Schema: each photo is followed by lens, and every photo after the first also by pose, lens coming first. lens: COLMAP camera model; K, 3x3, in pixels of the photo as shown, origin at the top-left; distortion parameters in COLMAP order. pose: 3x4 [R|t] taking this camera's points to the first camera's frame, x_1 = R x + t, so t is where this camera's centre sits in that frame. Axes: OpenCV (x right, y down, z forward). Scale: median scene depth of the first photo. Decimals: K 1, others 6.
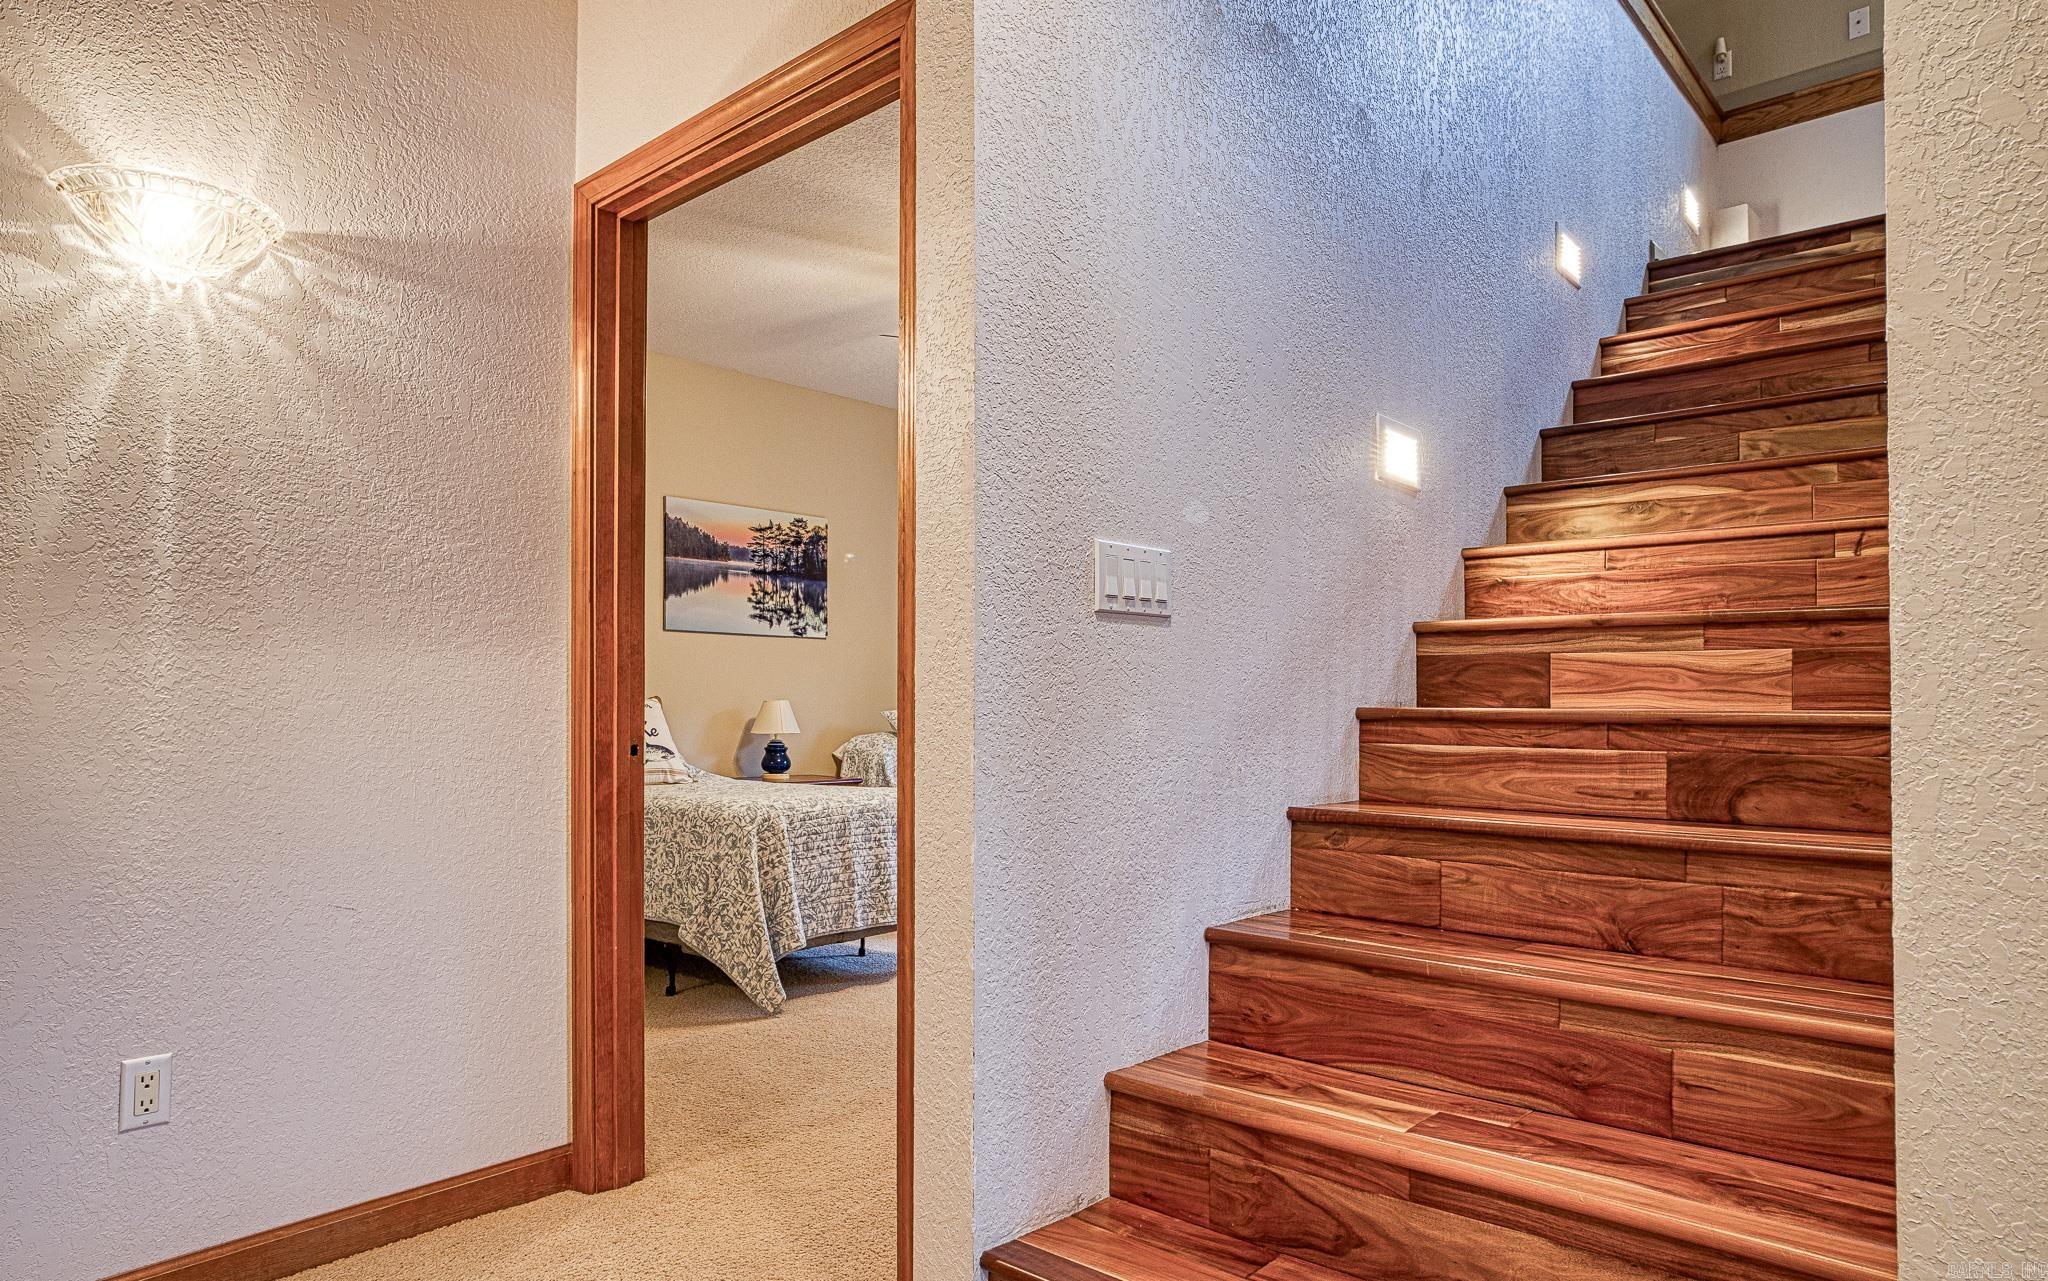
lens RADIAL K [[1203.8, 0, 1035.6], [0, 1203.8, 693.8], [0, 0, 1]] dist [-0.020139, 0.001874]
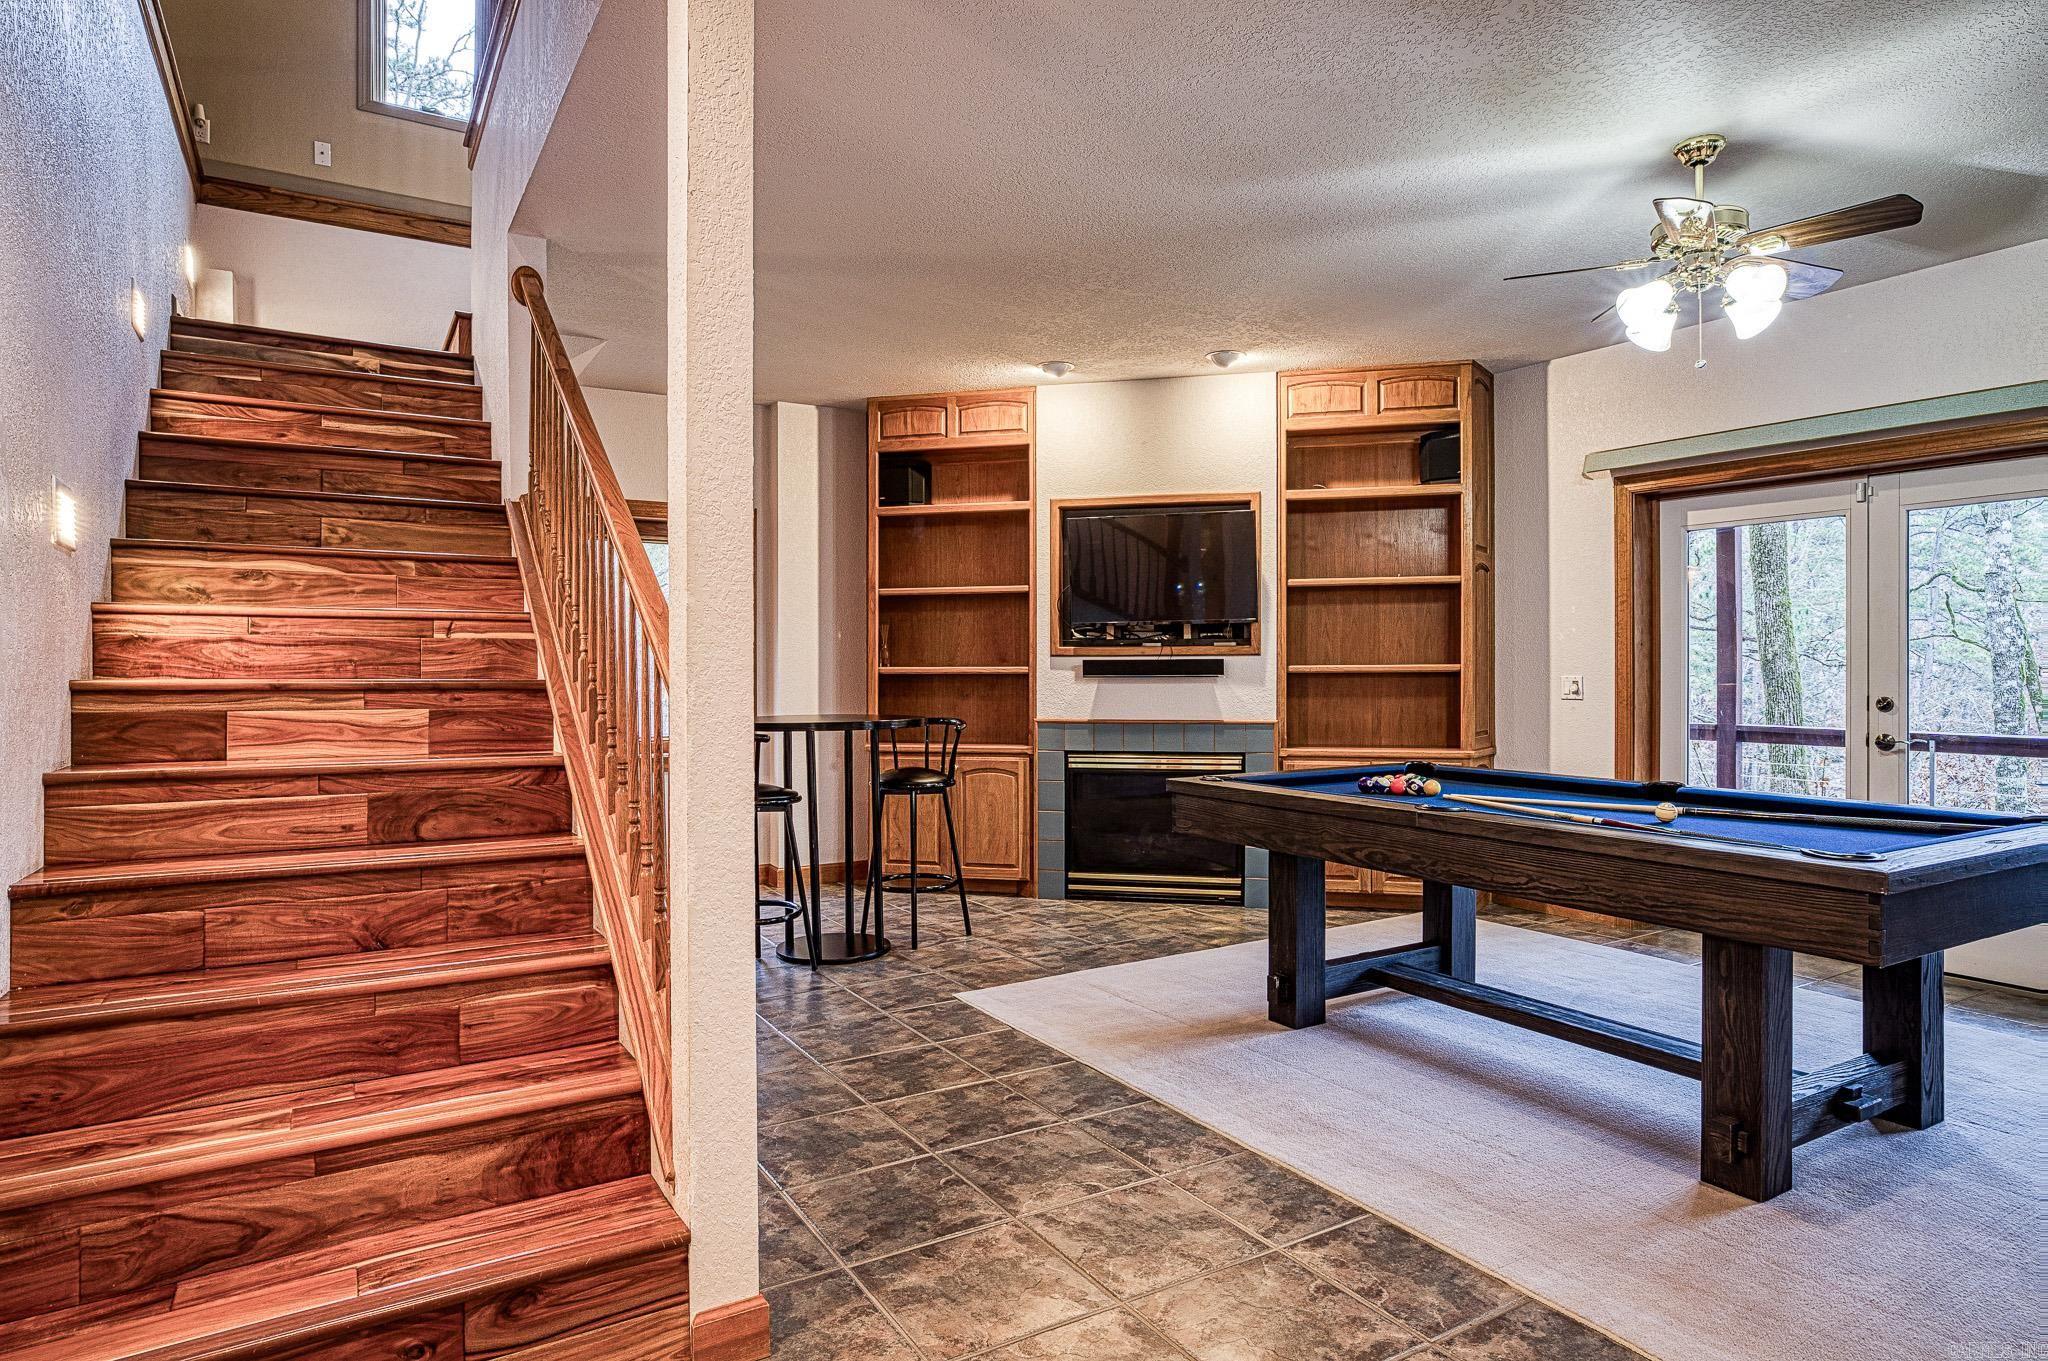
lens RADIAL K [[1189.9, 0, 1017.4], [0, 1189.9, 673.1], [0, 0, 1]] dist [-0.030858, 0.022287]
pose [[0.295670, -0.008657, 0.955251, -0.479039], [-0.003784, 0.999940, 0.010233, -0.095528], [-0.955283, -0.006641, 0.295620, -0.065641]]
